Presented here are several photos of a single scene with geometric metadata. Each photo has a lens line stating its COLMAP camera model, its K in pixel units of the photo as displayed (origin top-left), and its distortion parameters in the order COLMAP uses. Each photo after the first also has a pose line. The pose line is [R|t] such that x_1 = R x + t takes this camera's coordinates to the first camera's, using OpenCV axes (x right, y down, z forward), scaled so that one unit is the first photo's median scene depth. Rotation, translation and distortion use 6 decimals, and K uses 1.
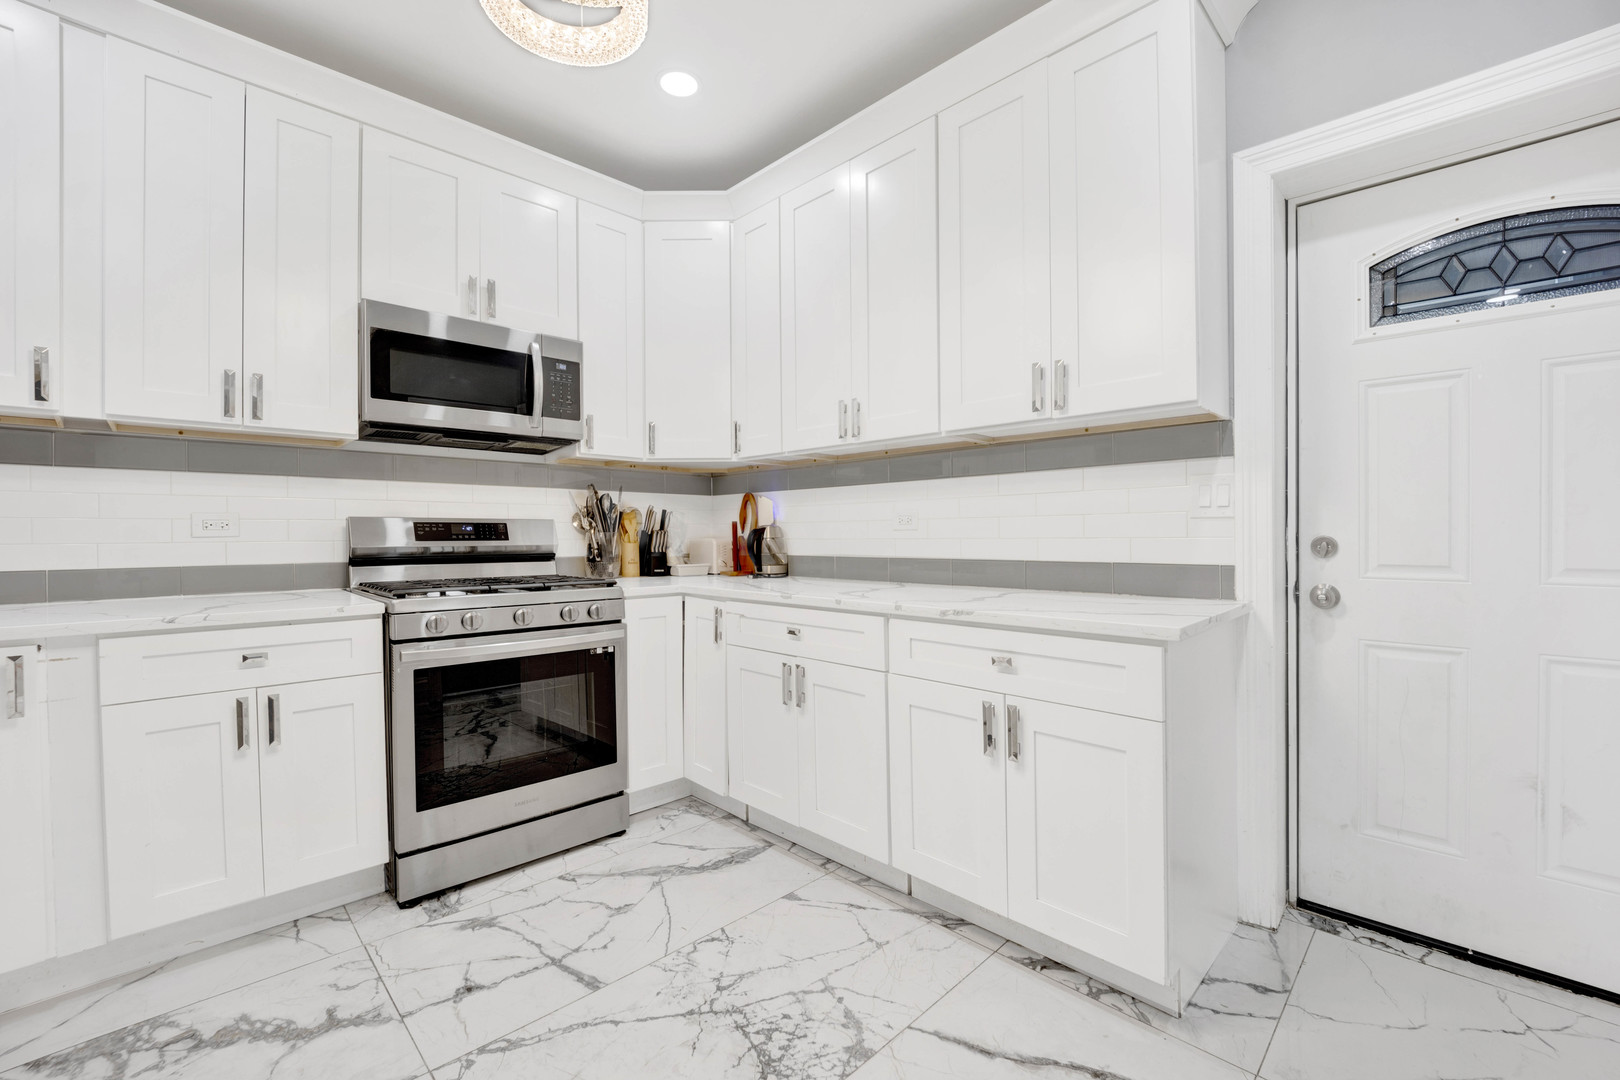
lens RADIAL K [[679.5, 0, 810.0], [0, 679.5, 540.0], [0, 0, 1]] dist [-0.000278, -0.005724]
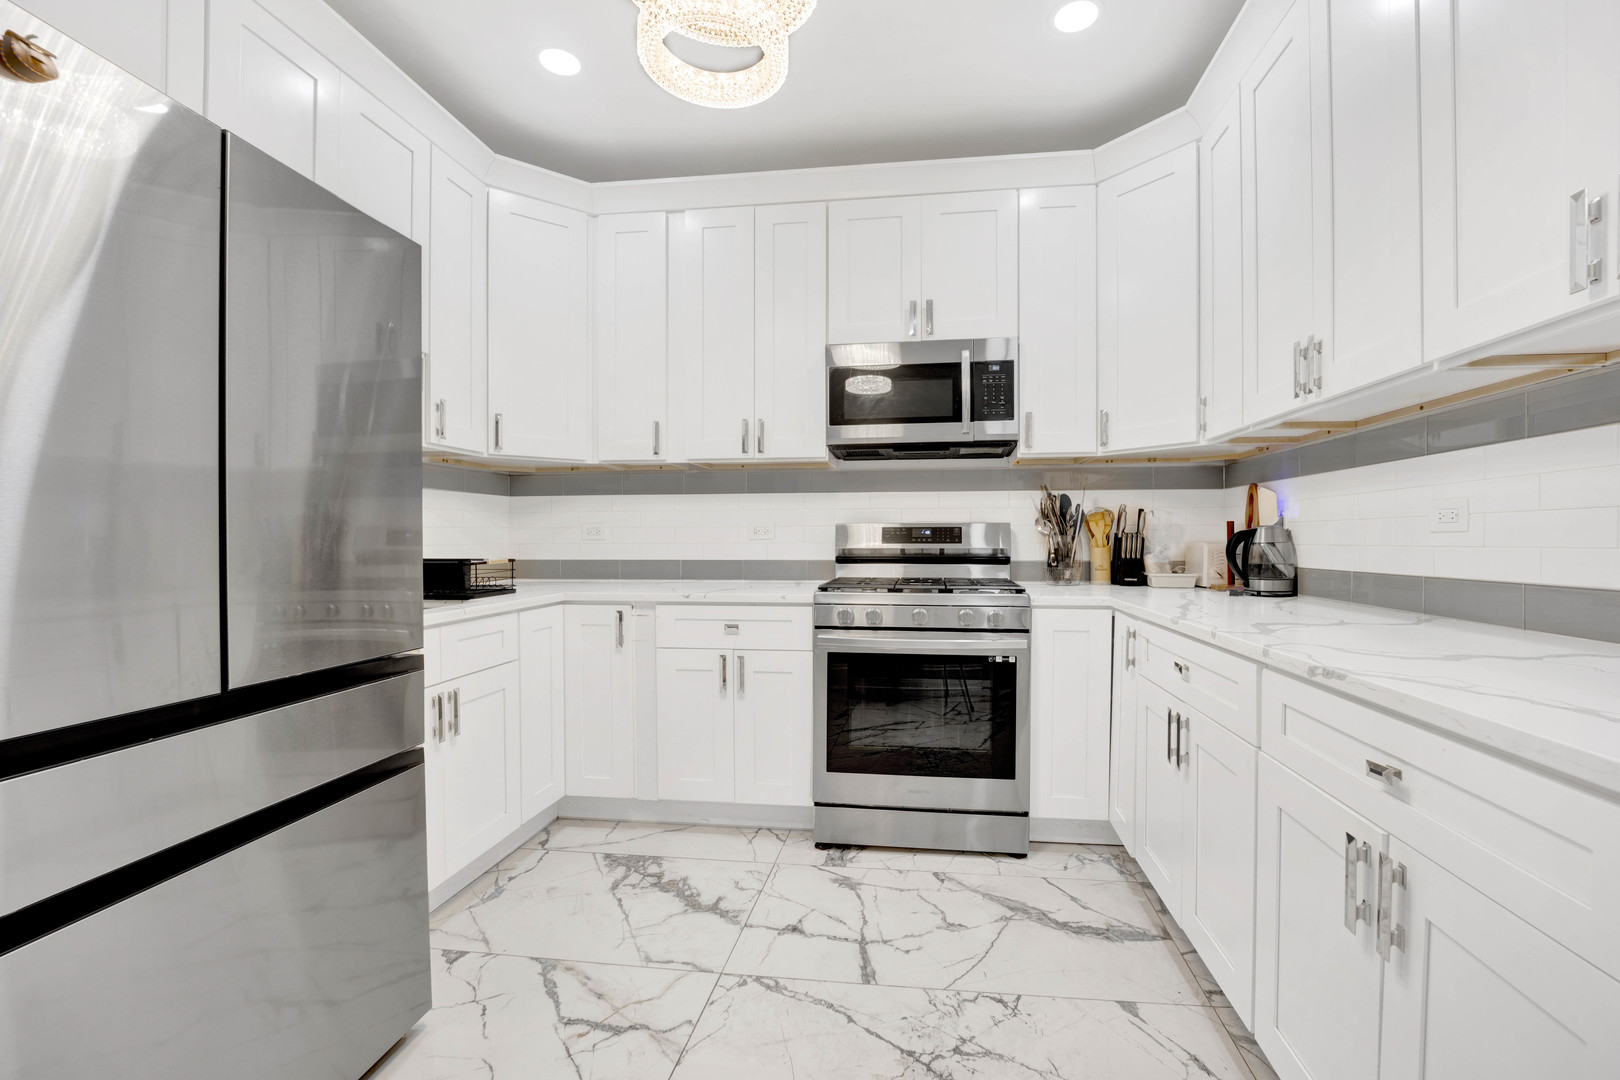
lens RADIAL K [[700.4, 0, 850.7], [0, 700.4, 549.9], [0, 0, 1]] dist [0.001087, -0.000238]
pose [[0.636439, 0.017282, -0.771133, 0.318696], [-0.005854, 0.999828, 0.017576, -0.008264], [0.771305, -0.006672, 0.636431, 0.207311]]
